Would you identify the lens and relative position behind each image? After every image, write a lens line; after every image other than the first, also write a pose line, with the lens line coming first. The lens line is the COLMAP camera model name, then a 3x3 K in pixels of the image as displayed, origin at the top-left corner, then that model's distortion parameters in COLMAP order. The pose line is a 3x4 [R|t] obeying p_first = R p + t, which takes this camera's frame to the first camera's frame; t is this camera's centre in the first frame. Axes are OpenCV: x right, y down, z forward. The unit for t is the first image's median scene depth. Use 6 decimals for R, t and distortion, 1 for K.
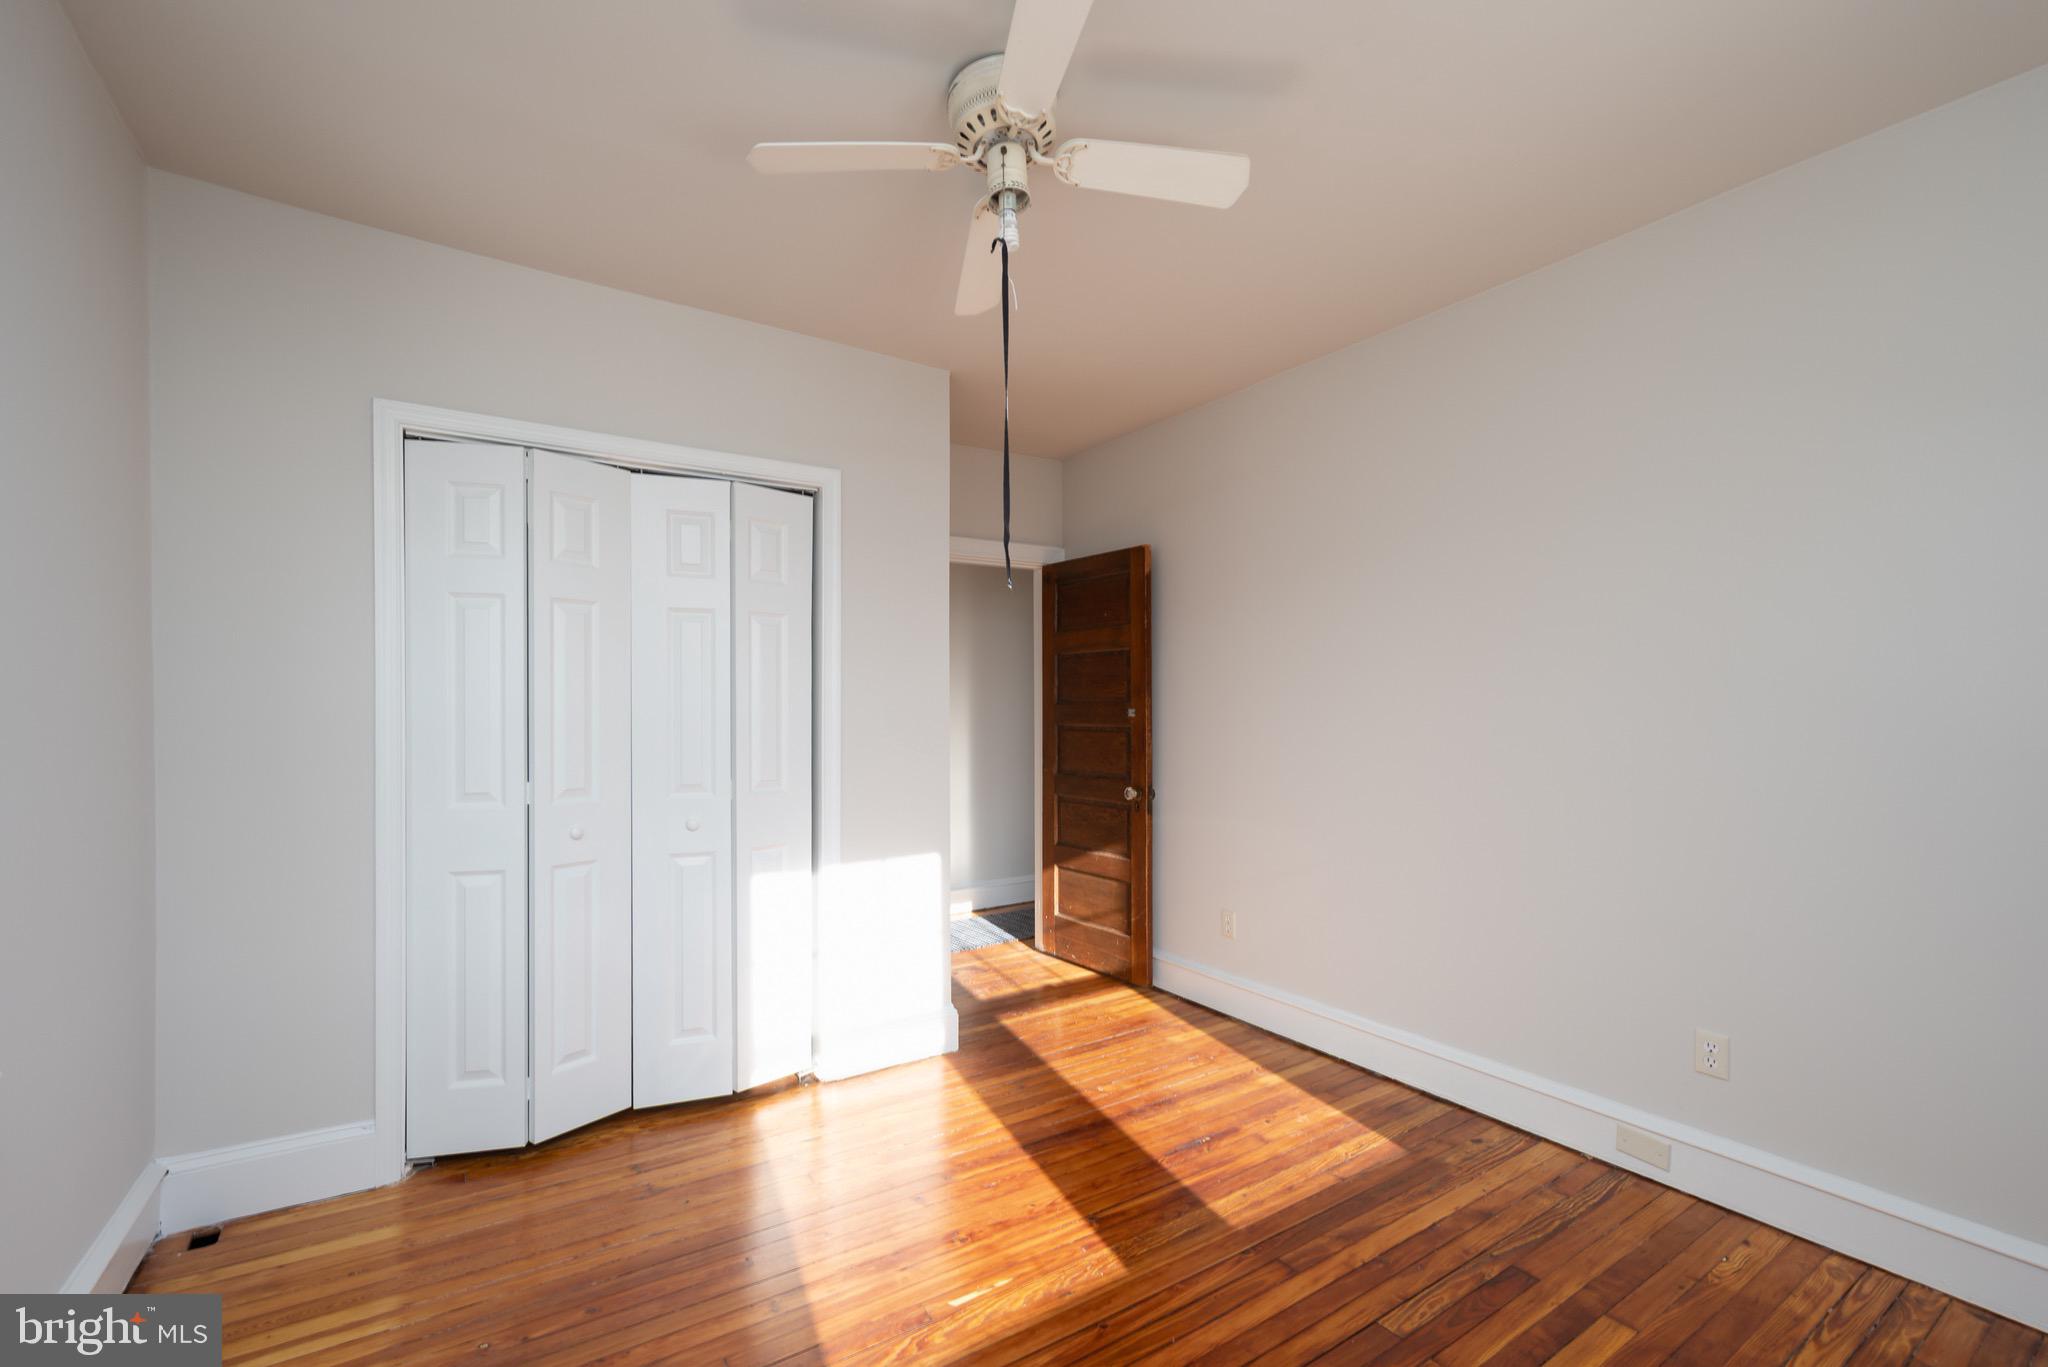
lens RADIAL K [[841.7, 0, 1021.2], [0, 841.7, 693.2], [0, 0, 1]] dist [0.000649, 0.000551]
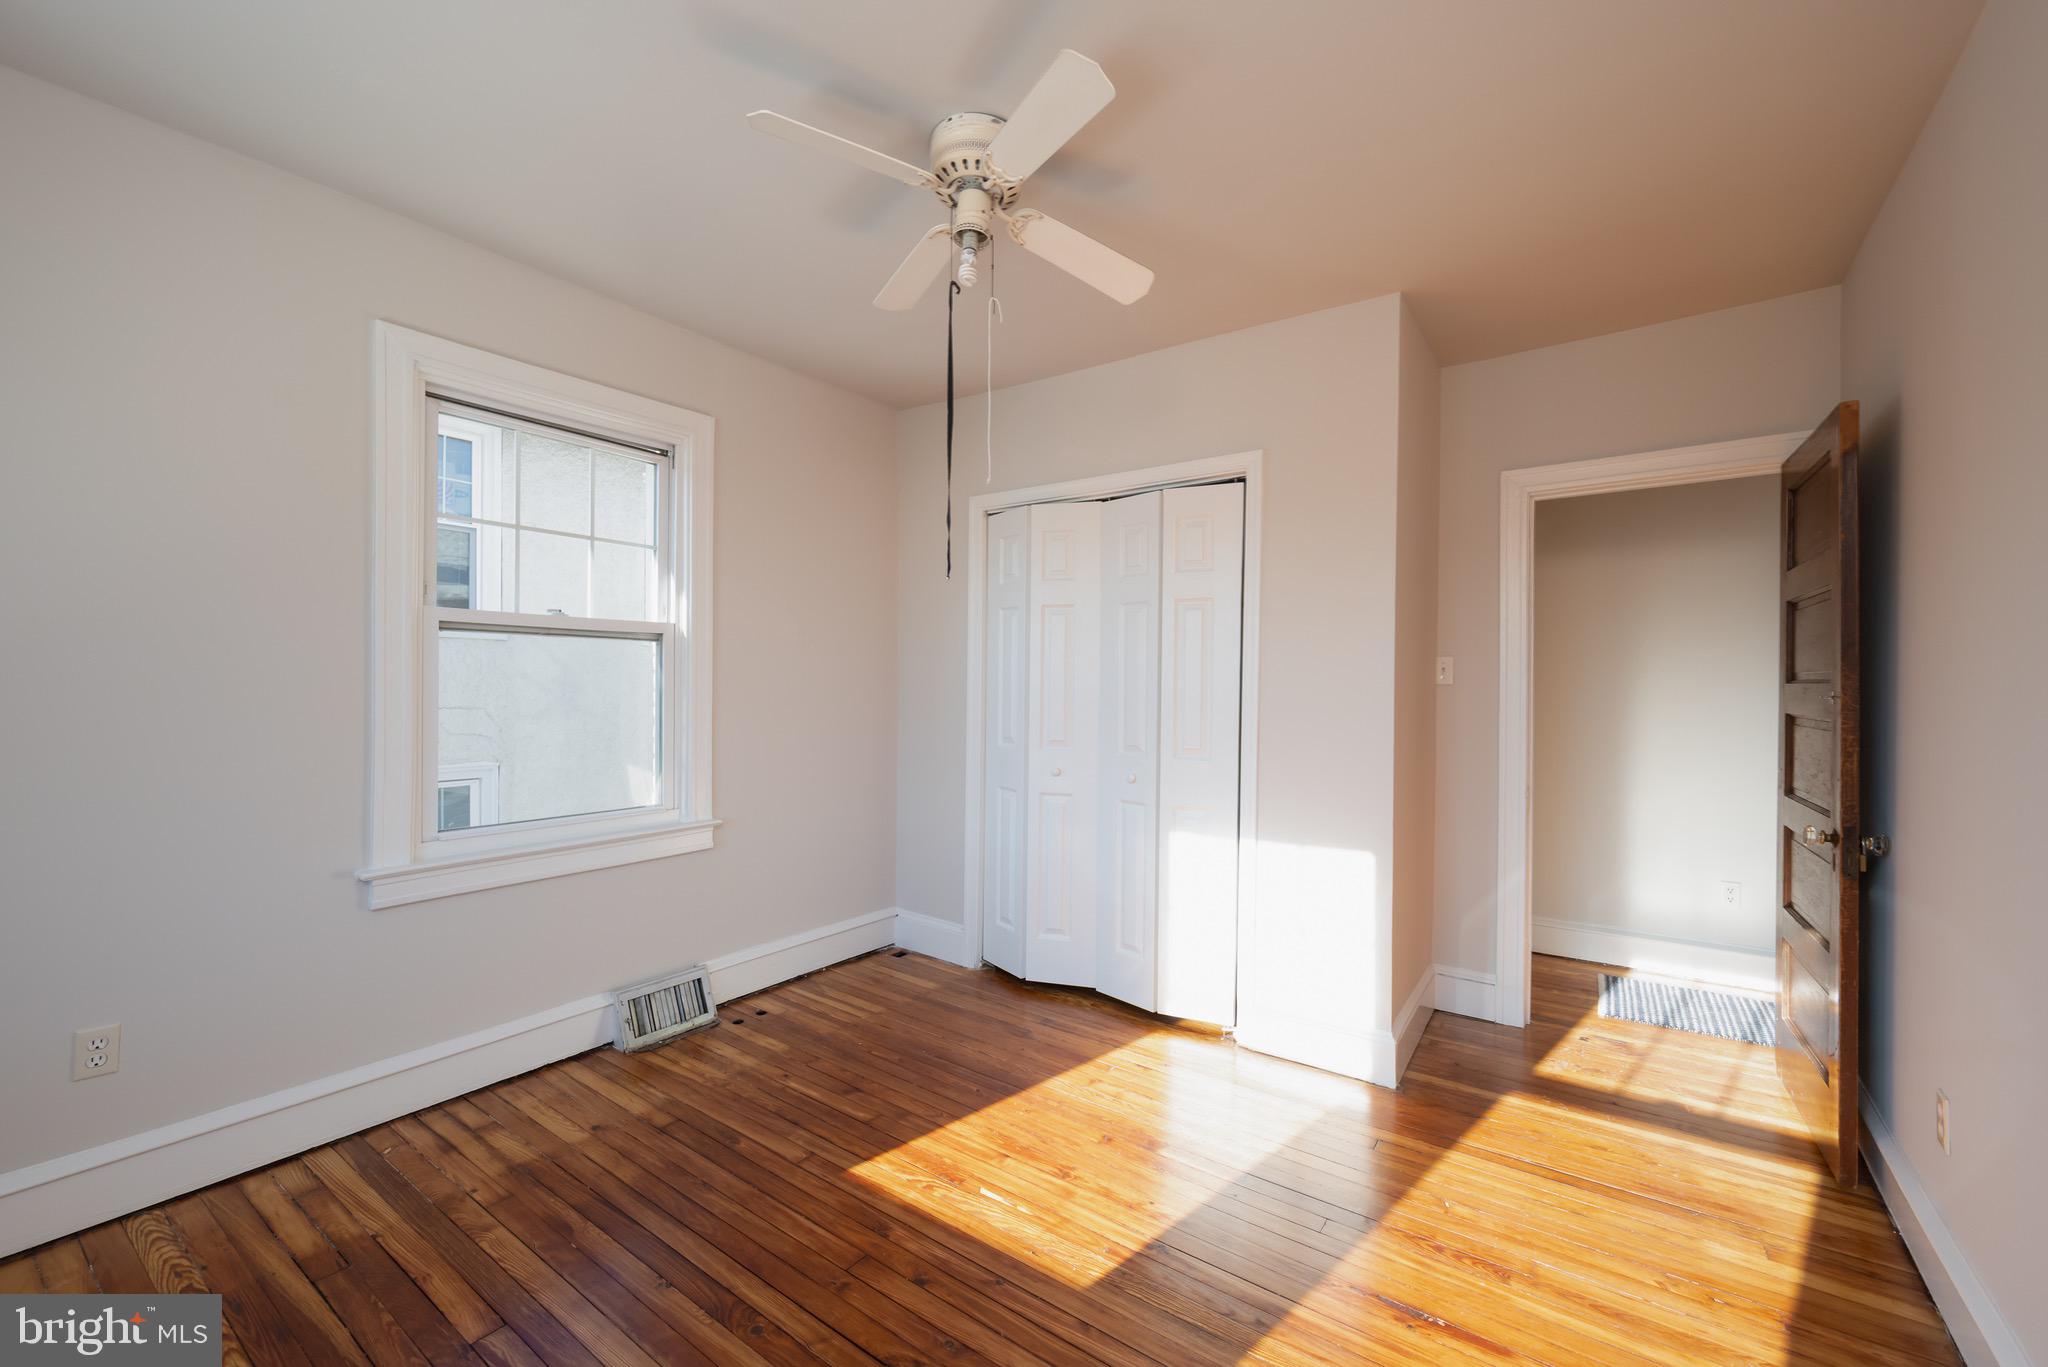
lens RADIAL K [[806.6, 0, 1025.3], [0, 806.6, 683.6], [0, 0, 1]] dist [0.001597, 0.000452]
pose [[0.384046, 0.002678, -0.923310, 0.640618], [0.003167, 0.999986, 0.004217, 0.011869], [0.923309, -0.004544, 0.384032, 0.413470]]
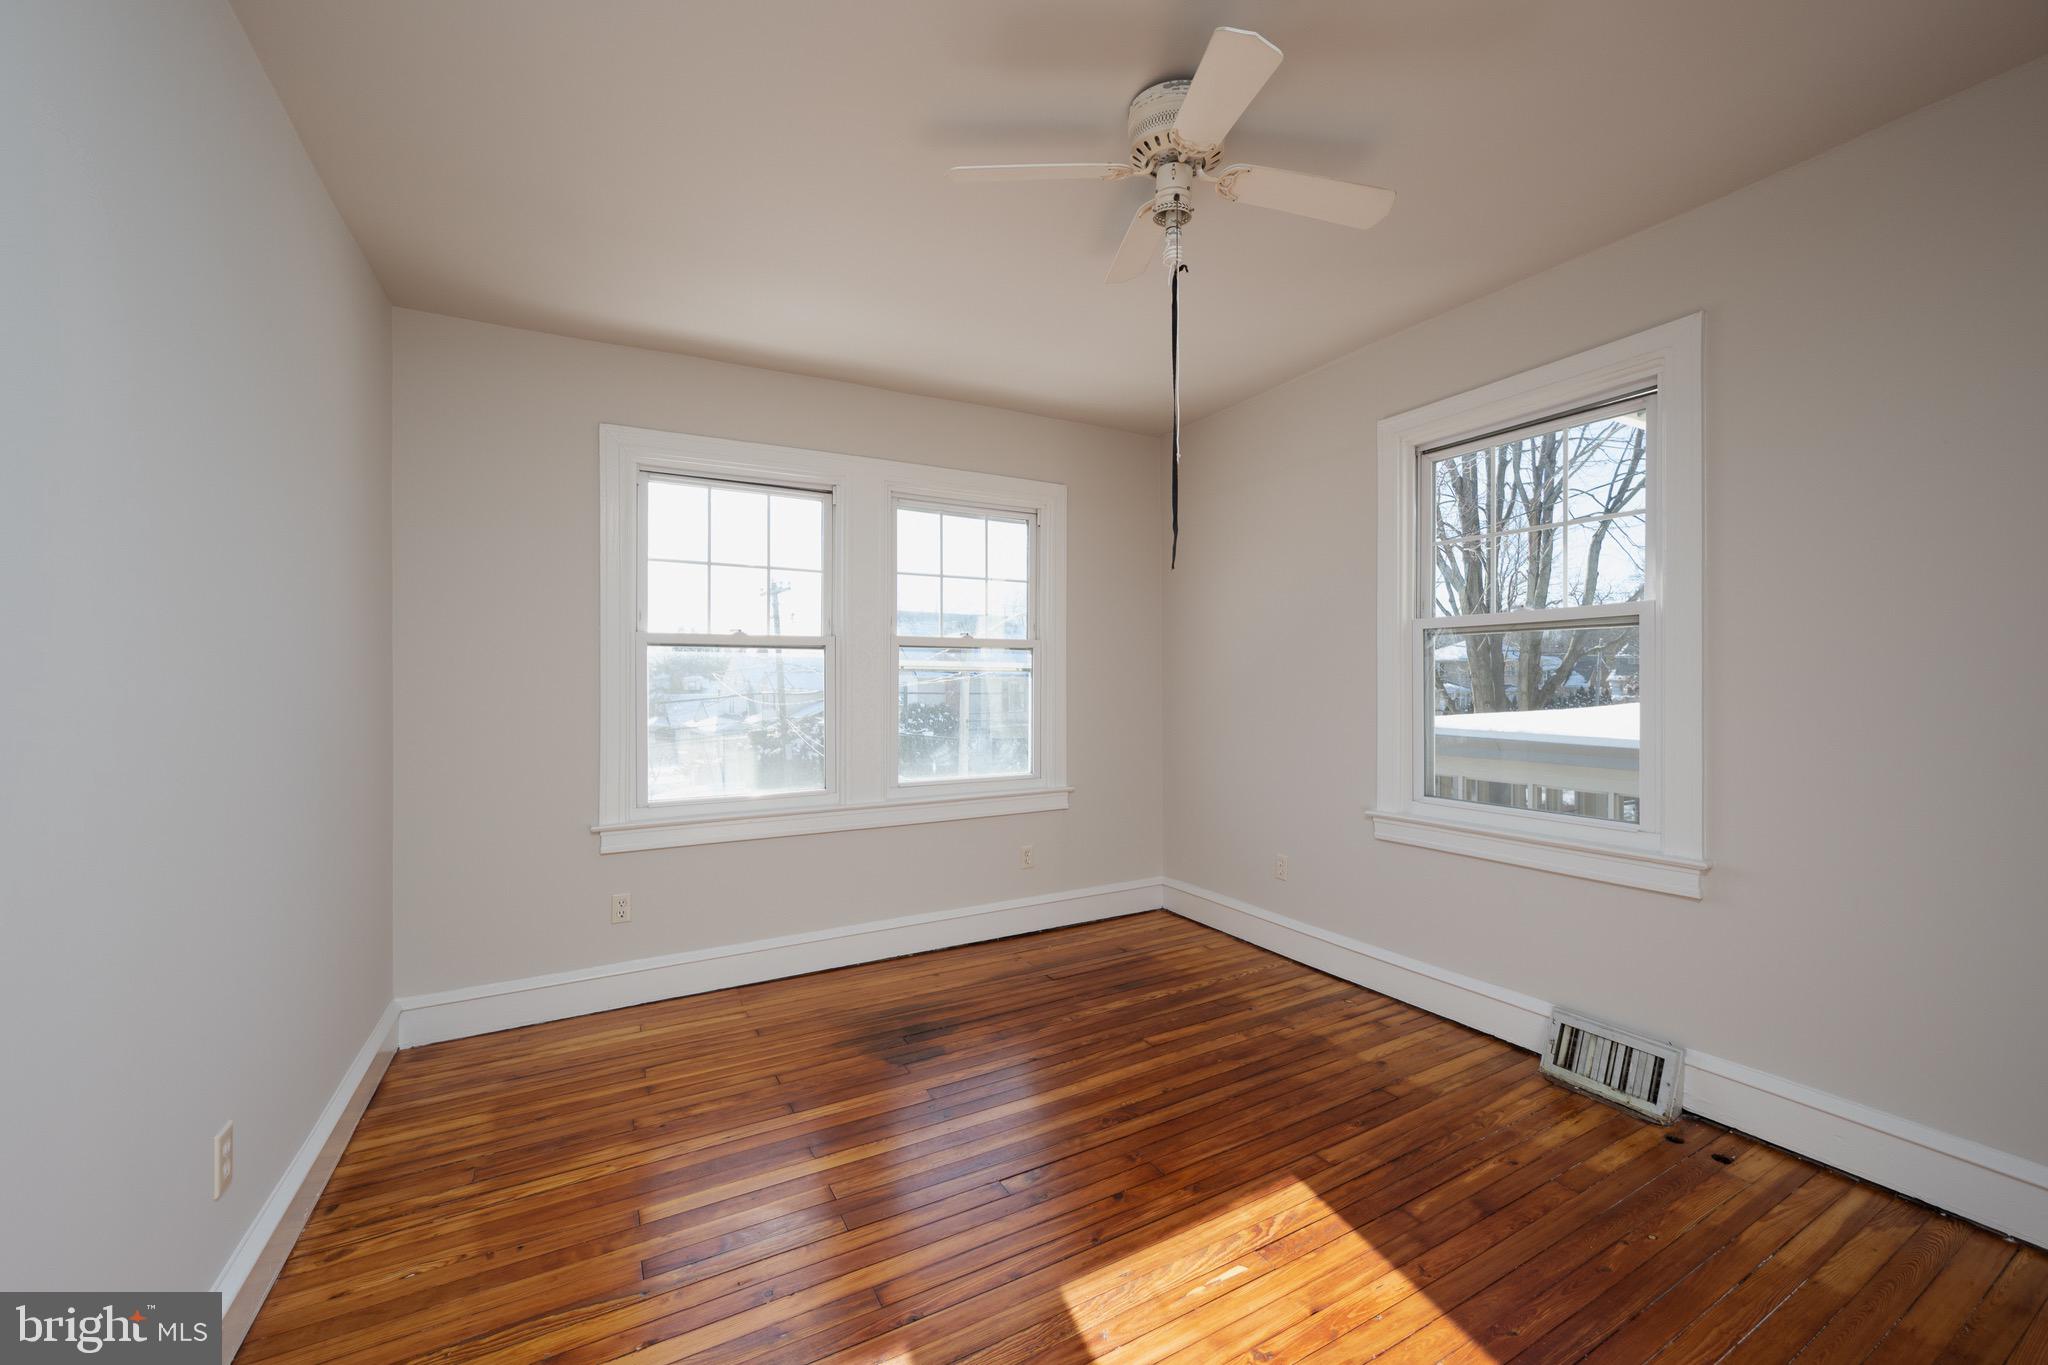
lens RADIAL K [[806.6, 0, 1023.5], [0, 806.6, 670.9], [0, 0, 1]] dist [0.001597, 0.000452]
pose [[-0.999253, 0.004431, 0.038397, 0.090417], [0.003459, 0.999673, -0.025352, 0.031245], [-0.038497, -0.025201, -0.998941, 1.299531]]
